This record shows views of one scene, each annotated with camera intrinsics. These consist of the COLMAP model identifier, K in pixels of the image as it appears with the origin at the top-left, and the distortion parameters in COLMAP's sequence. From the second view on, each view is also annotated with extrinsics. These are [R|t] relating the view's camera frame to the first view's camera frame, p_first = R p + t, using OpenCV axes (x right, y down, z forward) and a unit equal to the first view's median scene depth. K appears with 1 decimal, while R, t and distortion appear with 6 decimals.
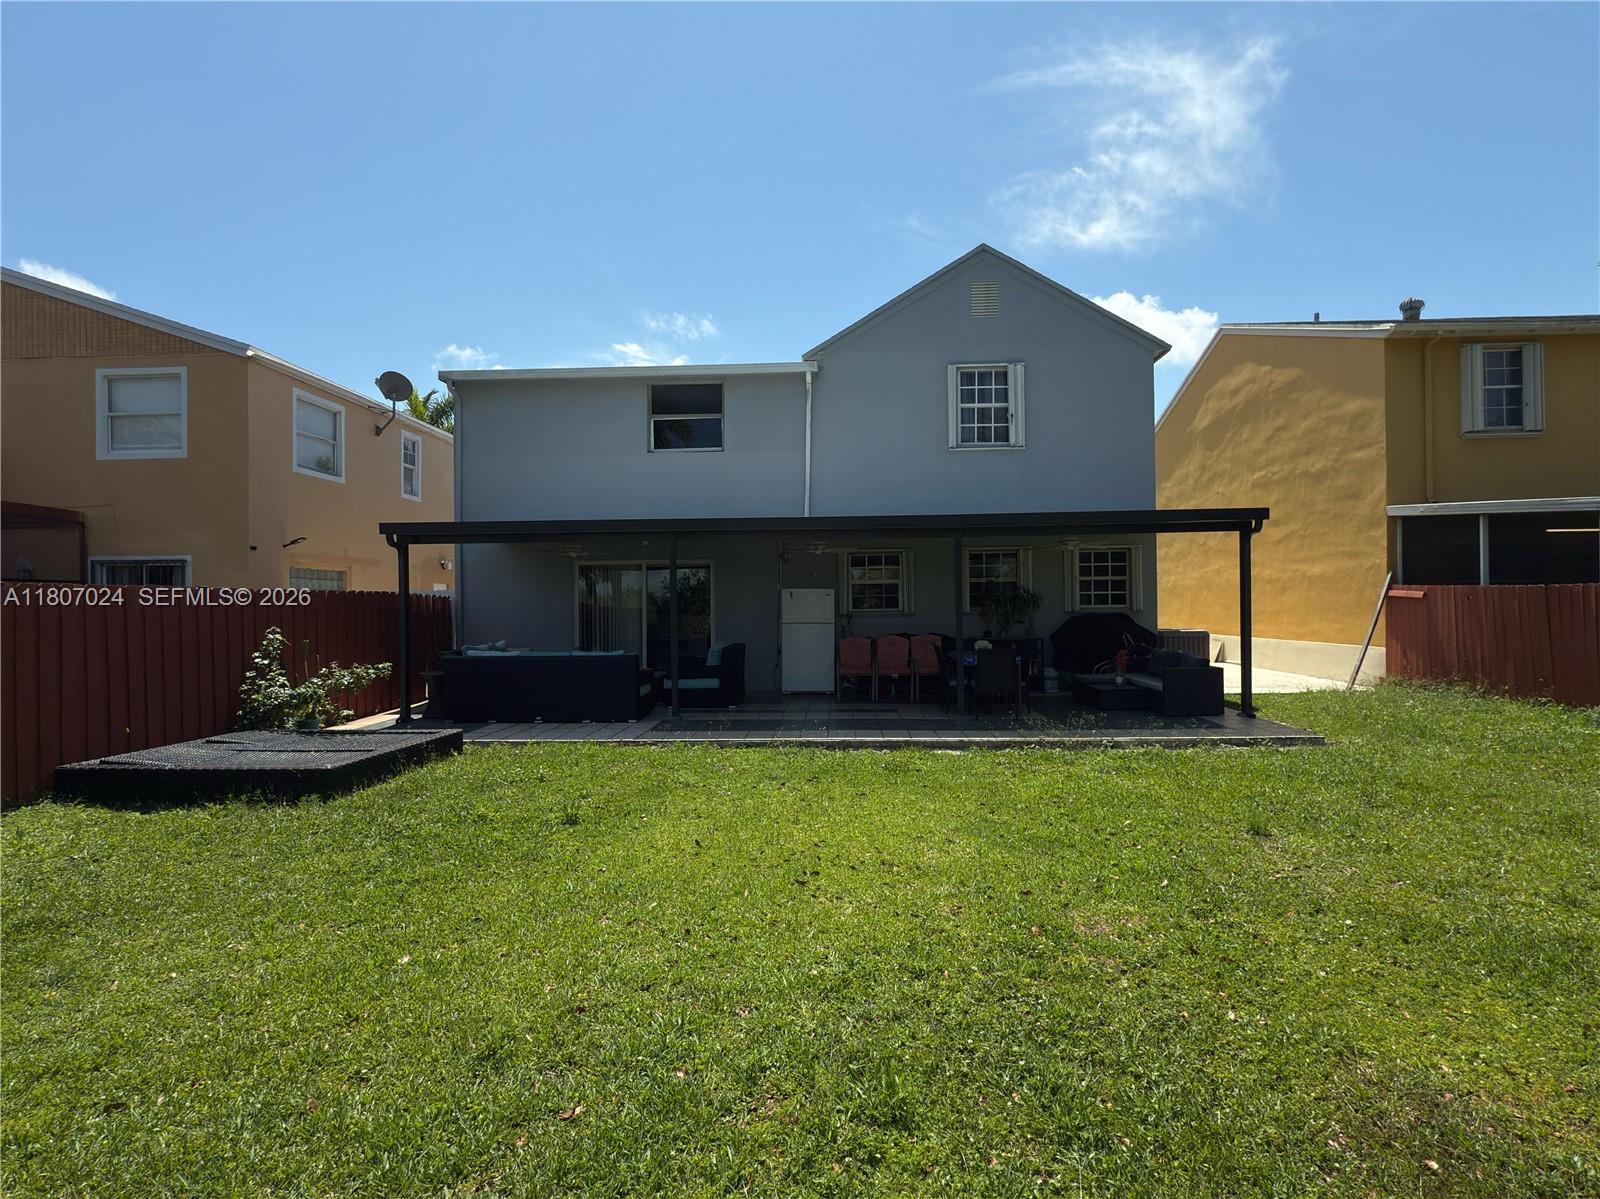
lens RADIAL K [[839.8, 0, 801.5], [0, 839.8, 599.2], [0, 0, 1]] dist [0.003415, 0.000612]
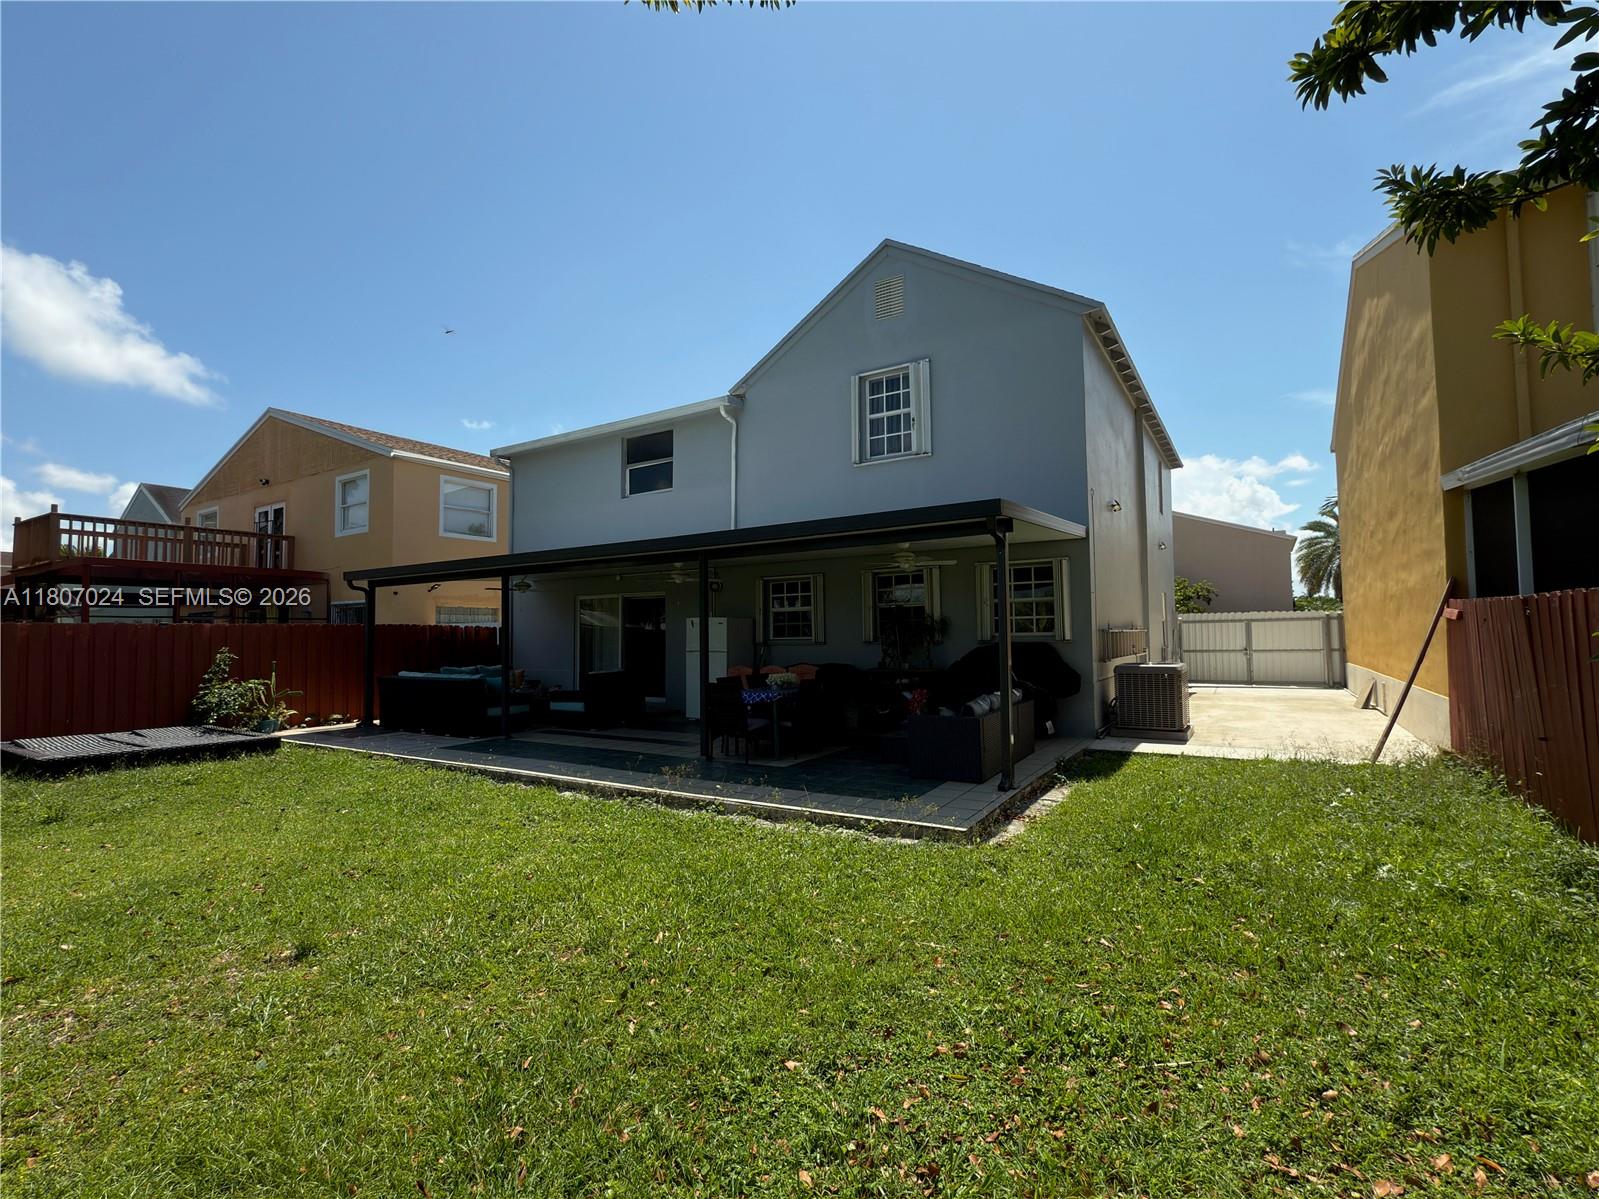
lens RADIAL K [[739.8, 0, 797.6], [0, 739.8, 599.2], [0, 0, 1]] dist [0.003562, 0.000168]
pose [[0.870799, -0.024488, -0.491028, 0.519067], [0.008092, 0.999337, -0.035488, -0.001788], [0.491572, 0.026929, 0.870420, 0.258446]]
